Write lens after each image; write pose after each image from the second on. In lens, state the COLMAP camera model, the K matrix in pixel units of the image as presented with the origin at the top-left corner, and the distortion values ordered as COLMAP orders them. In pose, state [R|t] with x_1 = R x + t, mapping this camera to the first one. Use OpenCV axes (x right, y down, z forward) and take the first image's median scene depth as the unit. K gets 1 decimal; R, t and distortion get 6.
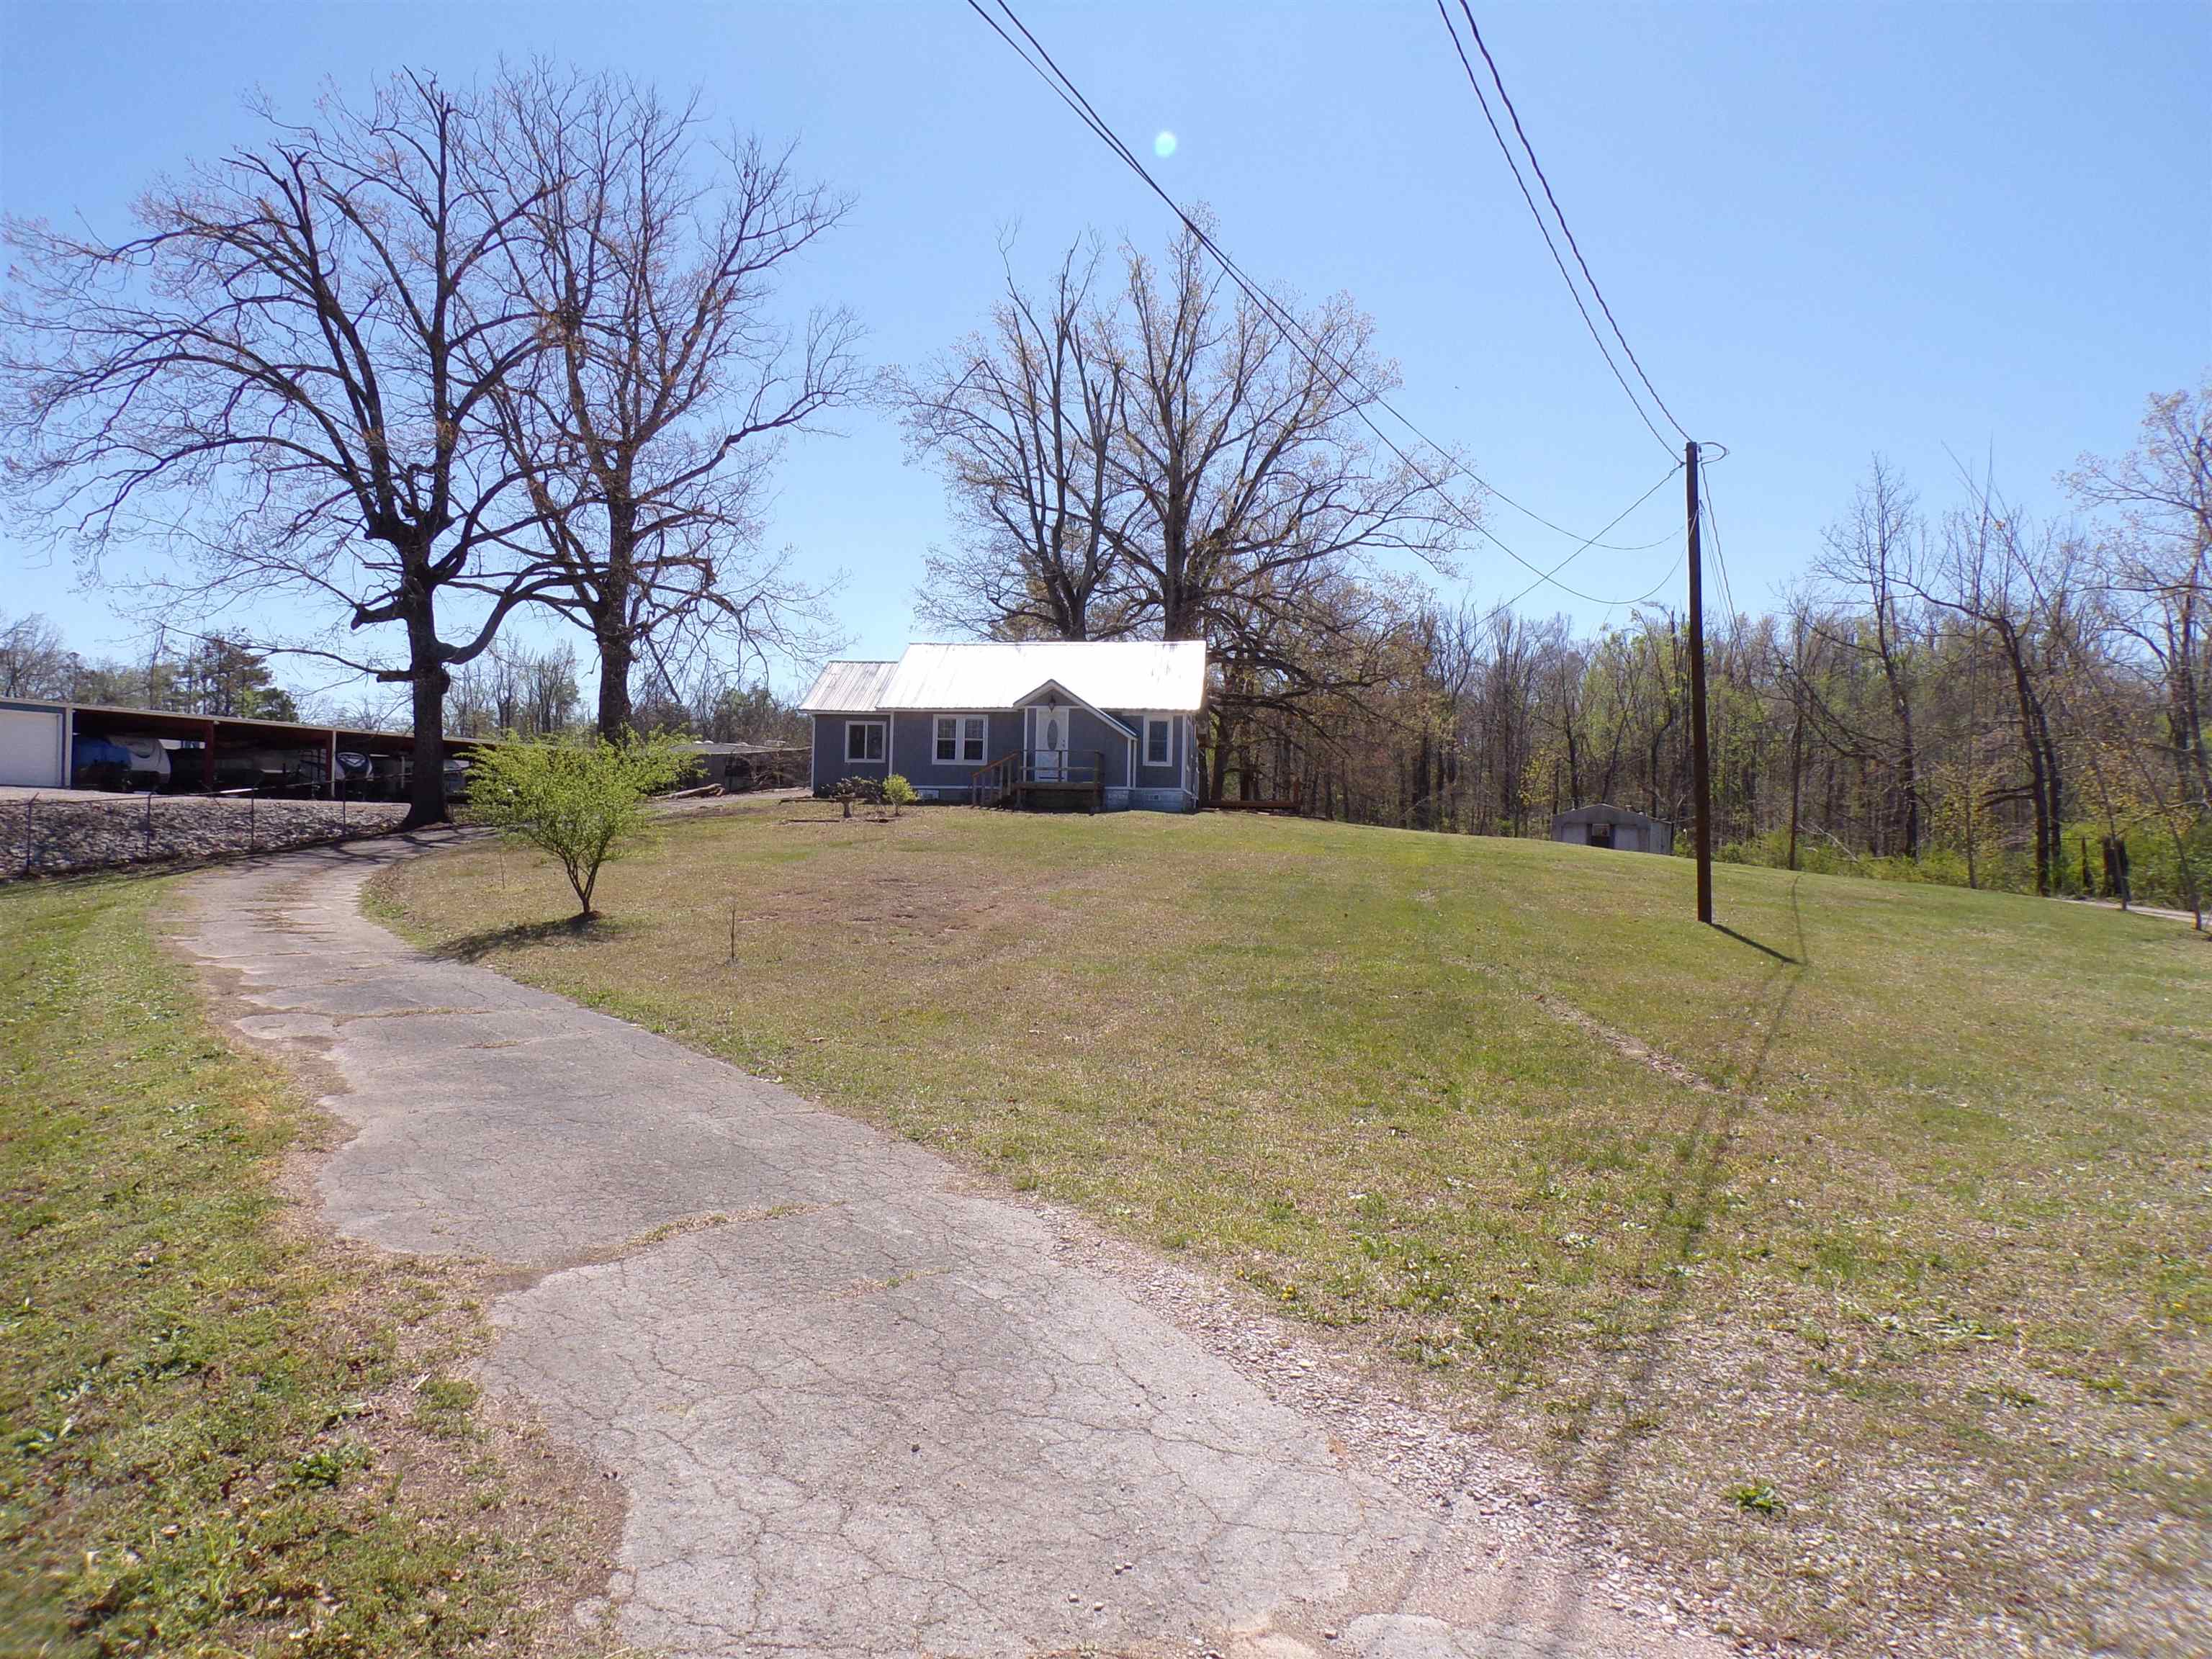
lens RADIAL K [[1565.4, 0, 1106.0], [0, 1565.4, 829.5], [0, 0, 1]] dist [0.041707, 0.001216]
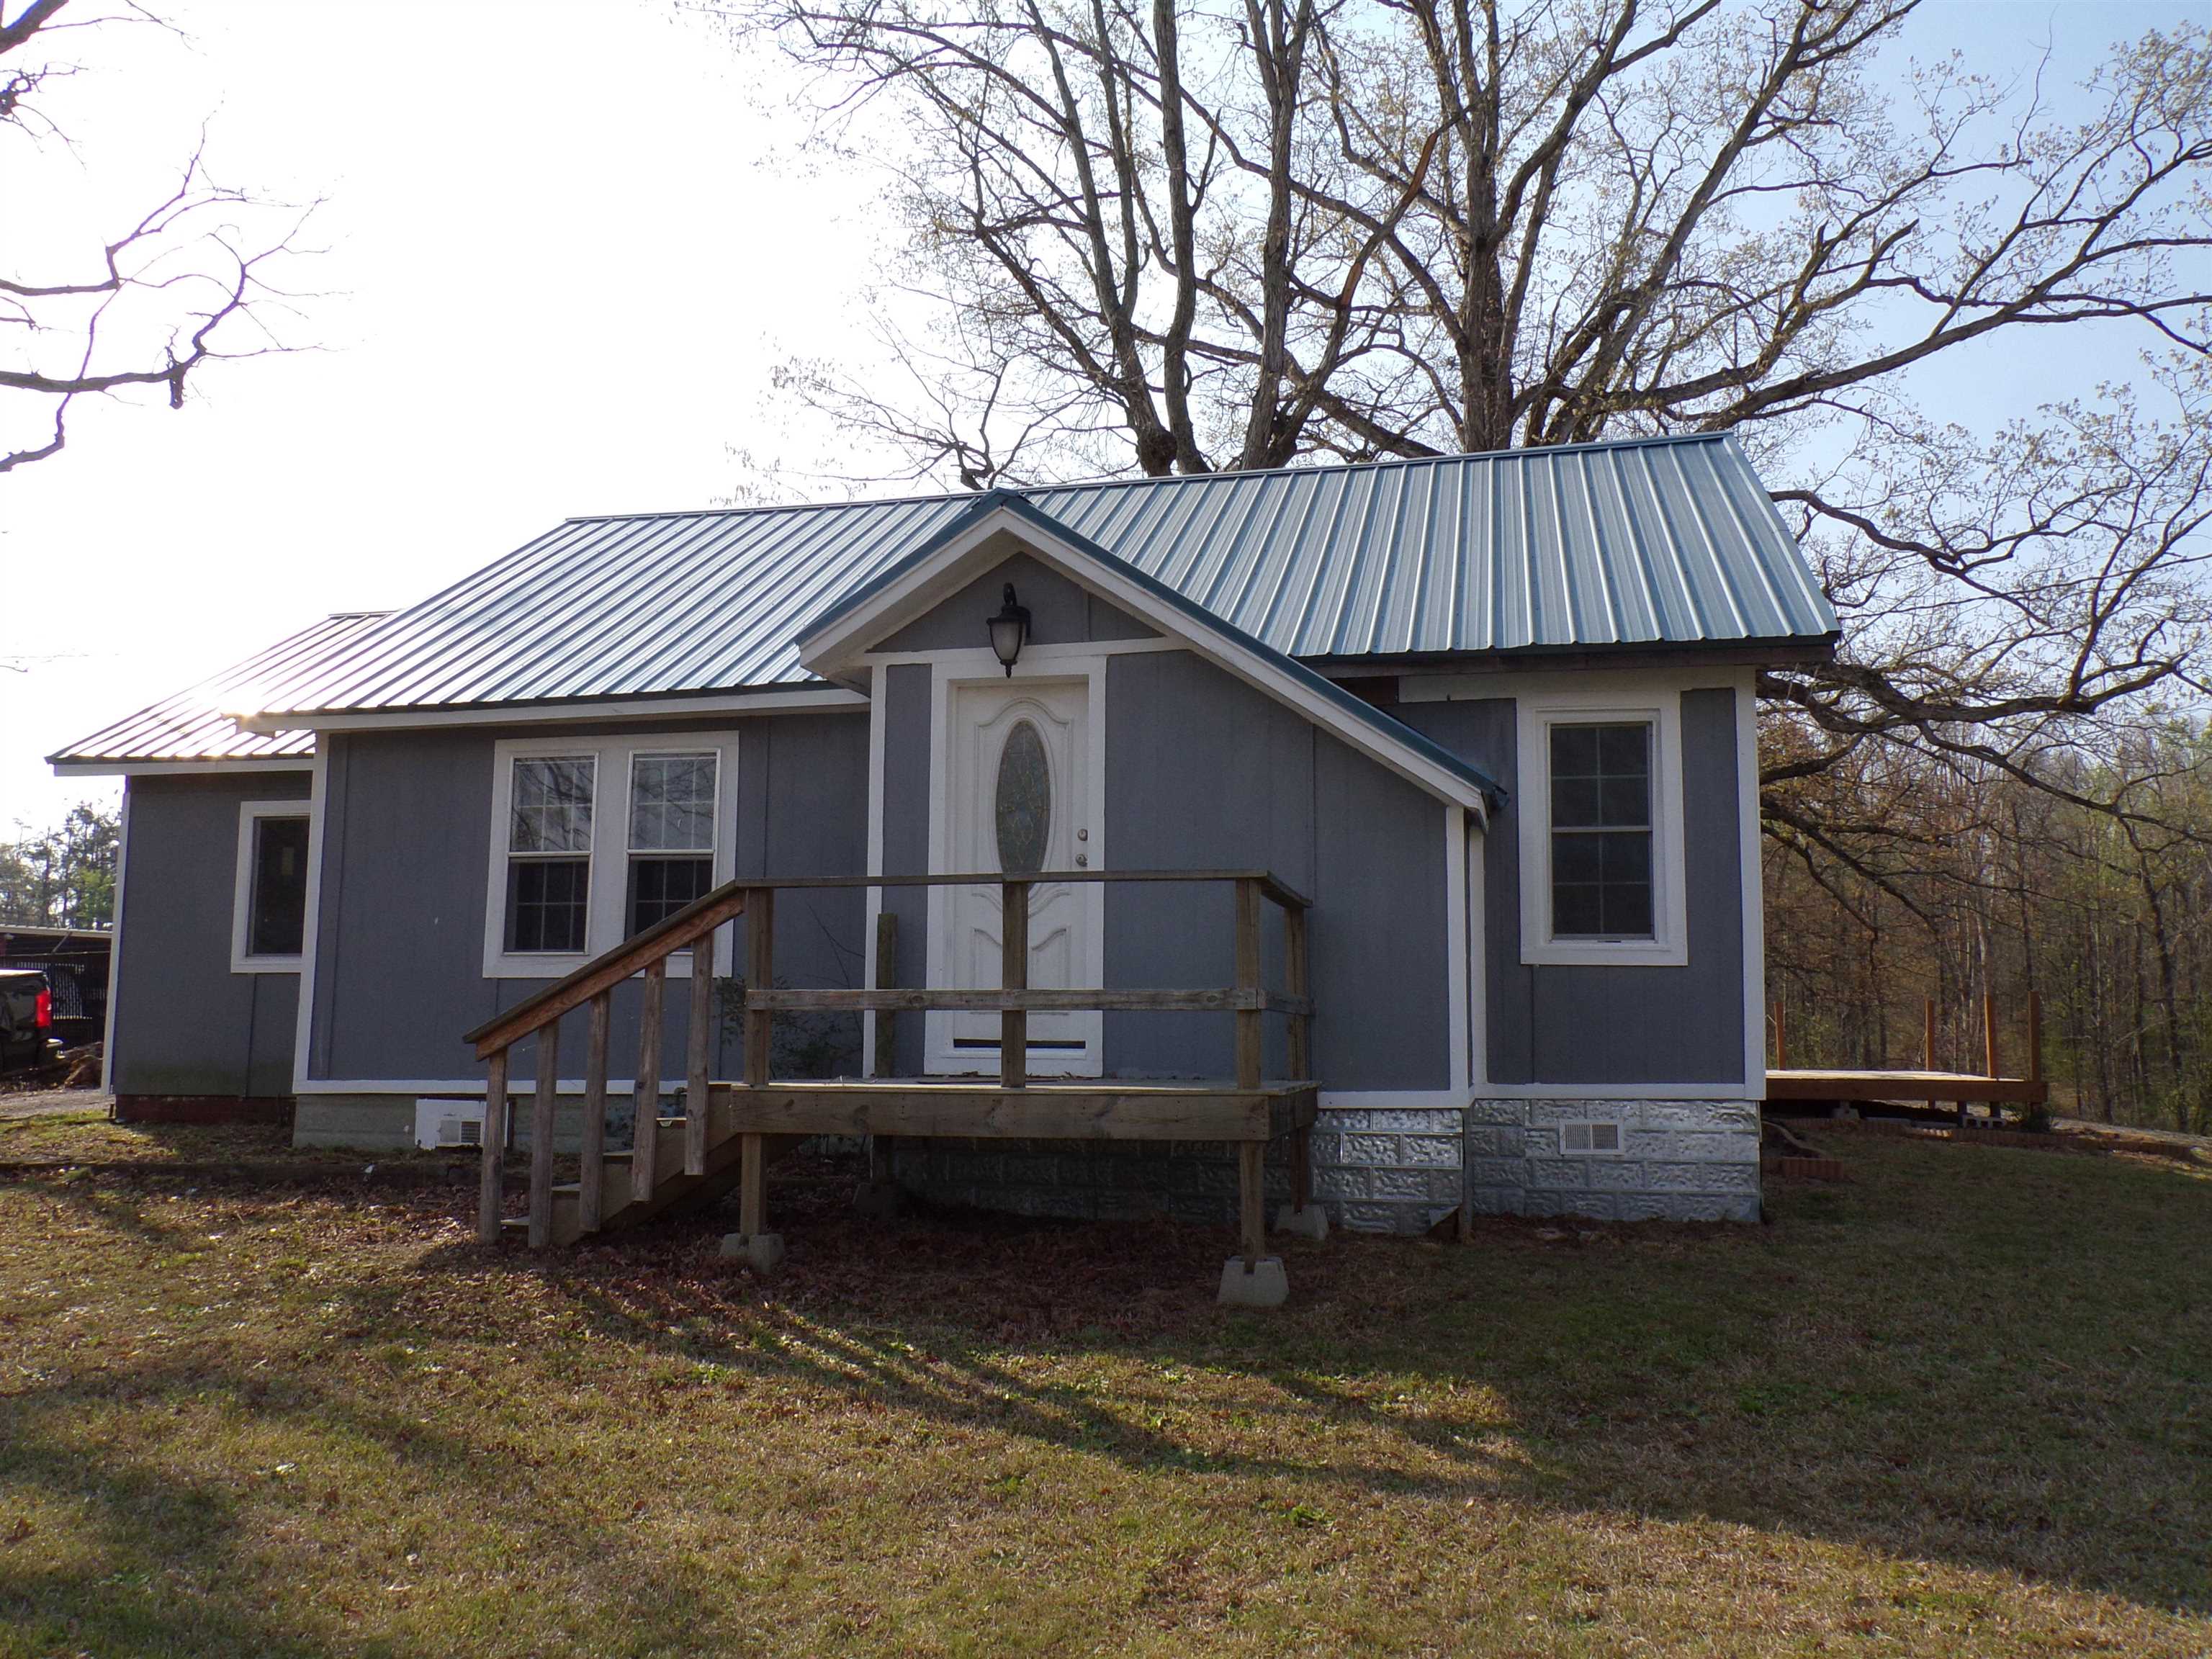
lens RADIAL K [[1815.8, 0, 1095.0], [0, 1815.8, 844.4], [0, 0, 1]] dist [0.000337, -0.013468]
pose [[0.992160, -0.028613, -0.121652, -0.000240], [0.015994, 0.994505, -0.103461, -0.026179], [0.123944, 0.100704, 0.987166, 0.614413]]
